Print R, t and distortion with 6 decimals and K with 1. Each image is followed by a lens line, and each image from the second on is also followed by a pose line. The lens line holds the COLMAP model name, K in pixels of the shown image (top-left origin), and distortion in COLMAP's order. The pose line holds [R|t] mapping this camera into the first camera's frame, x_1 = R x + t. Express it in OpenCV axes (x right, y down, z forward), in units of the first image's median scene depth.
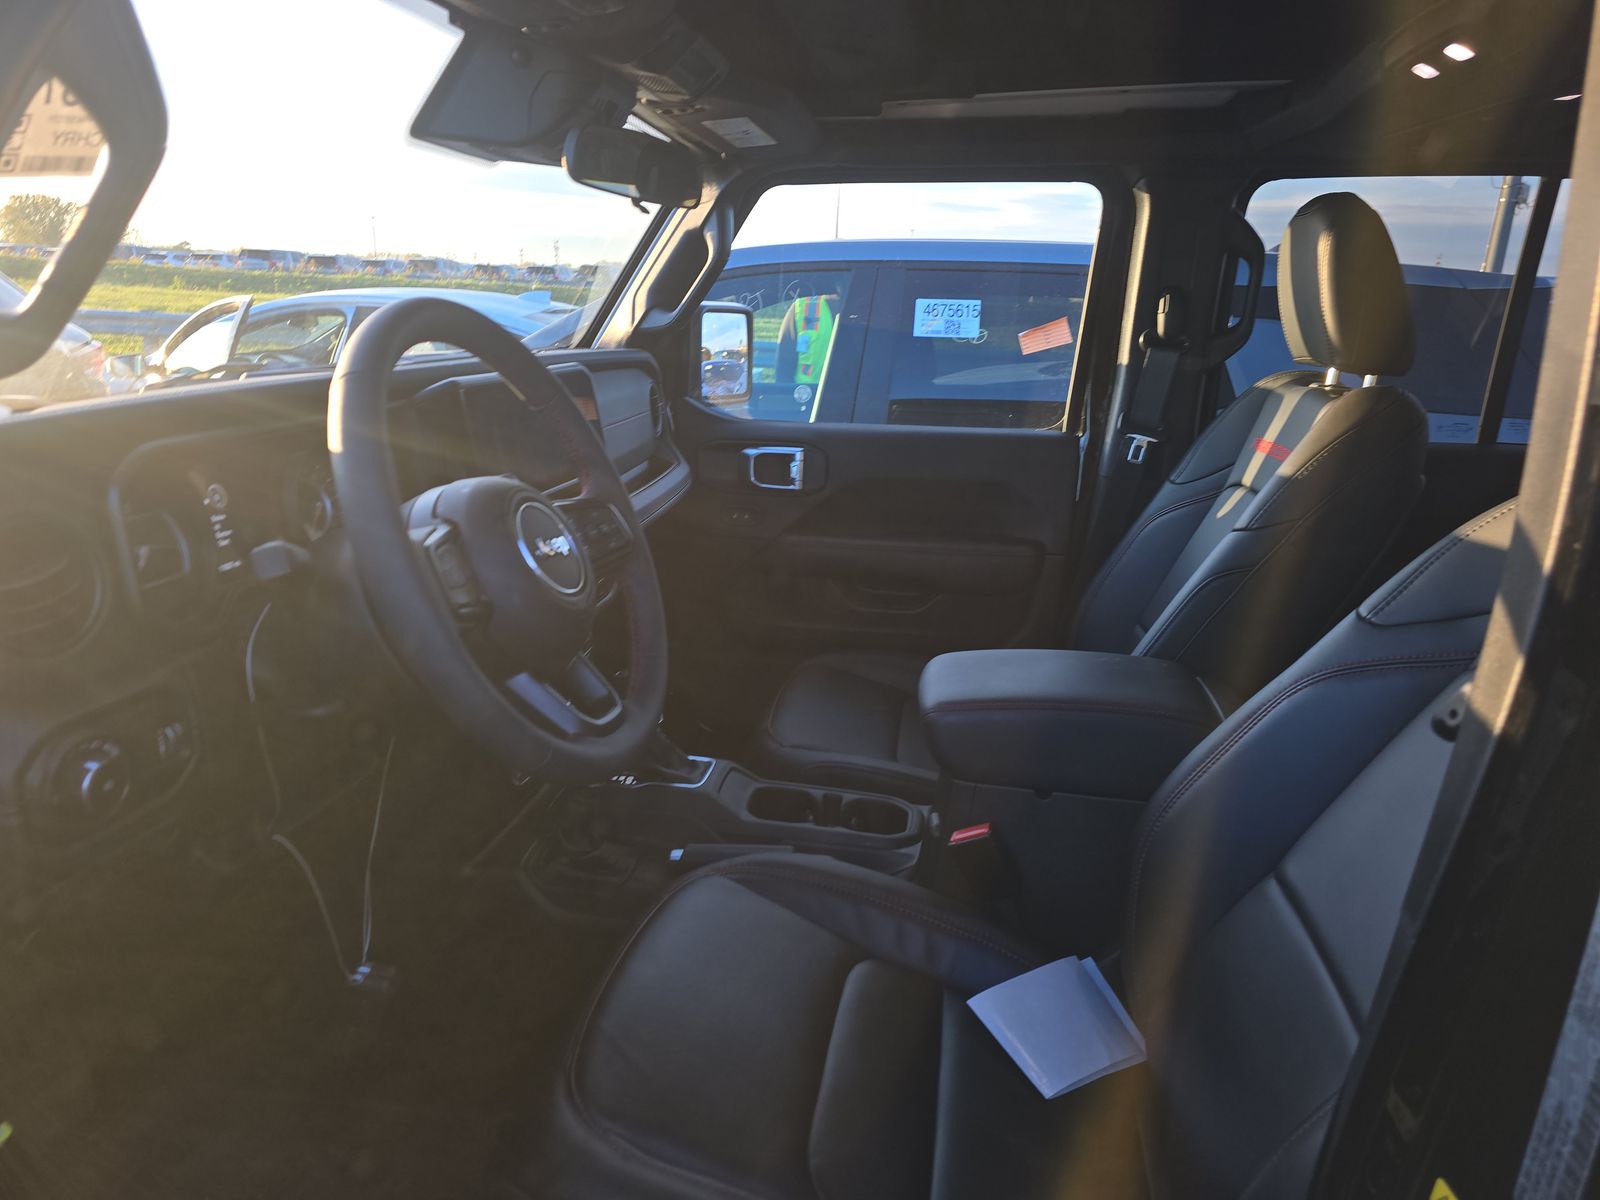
lens RADIAL K [[1060.7, 0, 800.0], [0, 1060.7, 600.0], [0, 0, 1]] dist [0.032340, -0.036737]
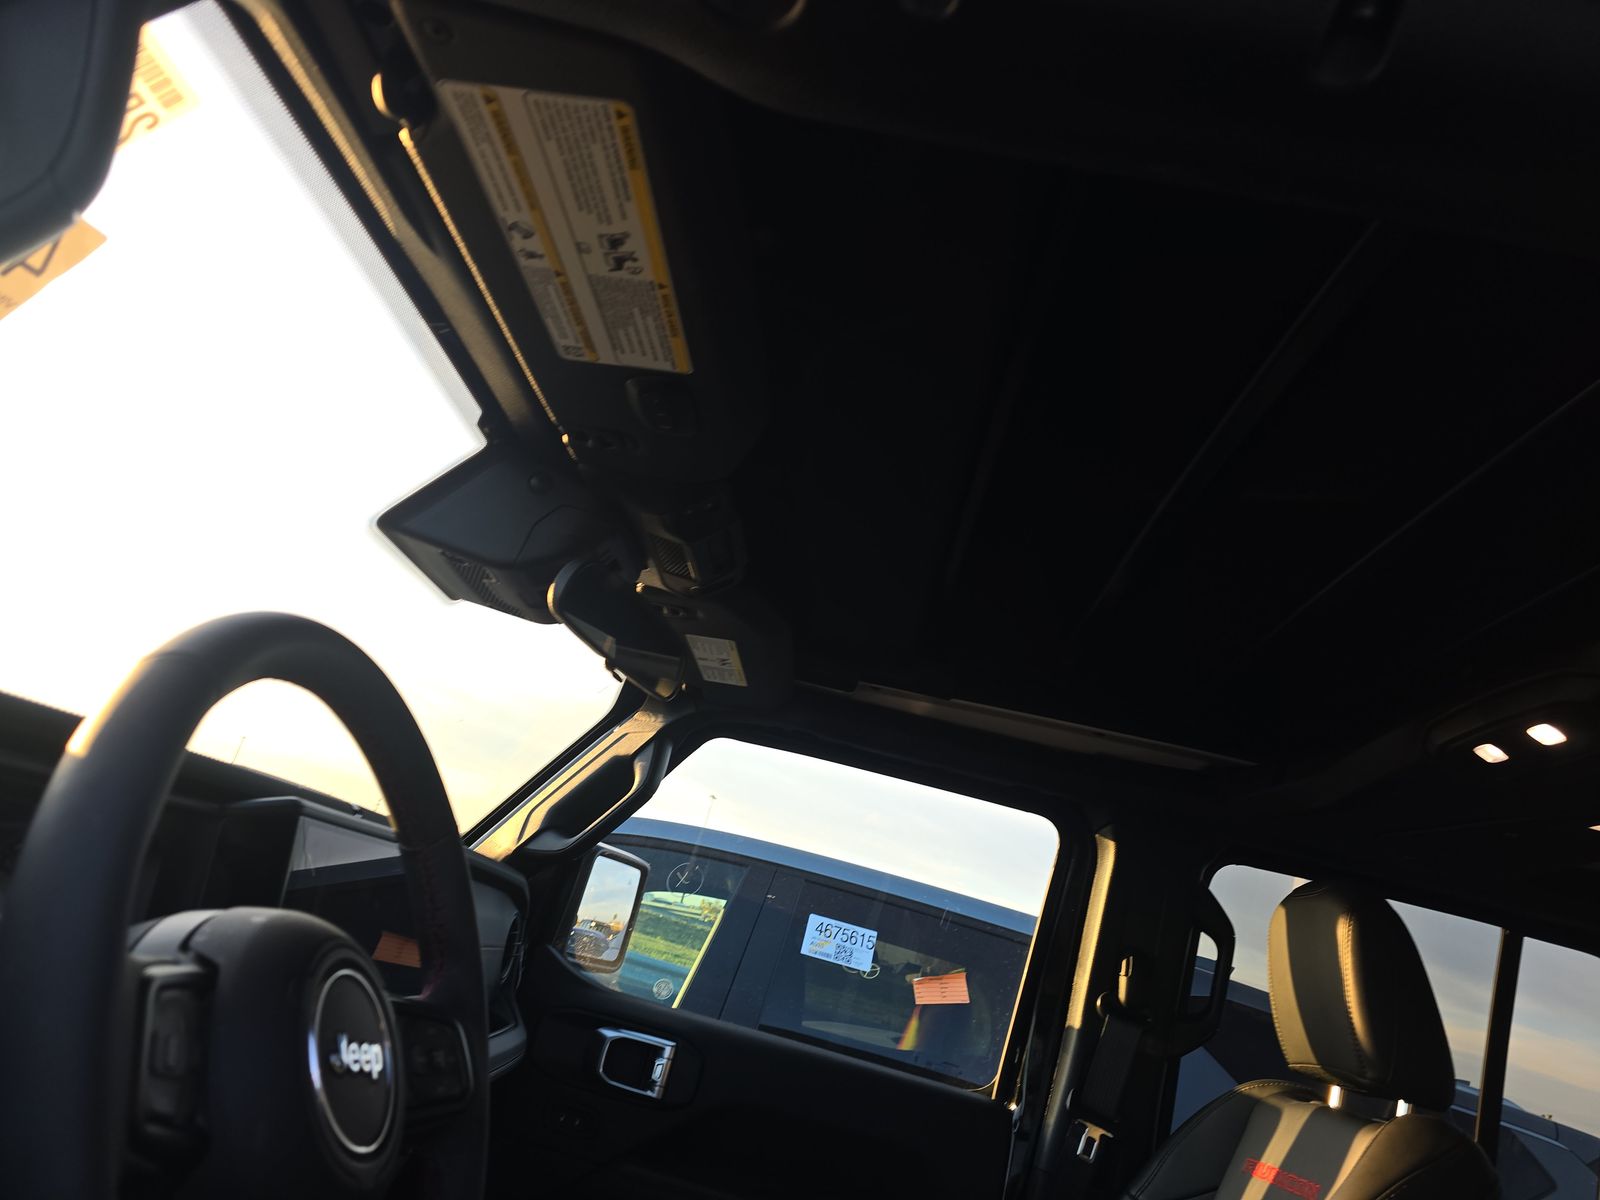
lens RADIAL K [[1060.7, 0, 800.0], [0, 1060.7, 600.0], [0, 0, 1]] dist [0.032340, -0.036737]
pose [[0.962167, 0.264459, 0.065544, -0.051362], [-0.185316, 0.811554, -0.554110, 0.012428], [-0.199732, 0.521000, 0.829859, 0.165282]]
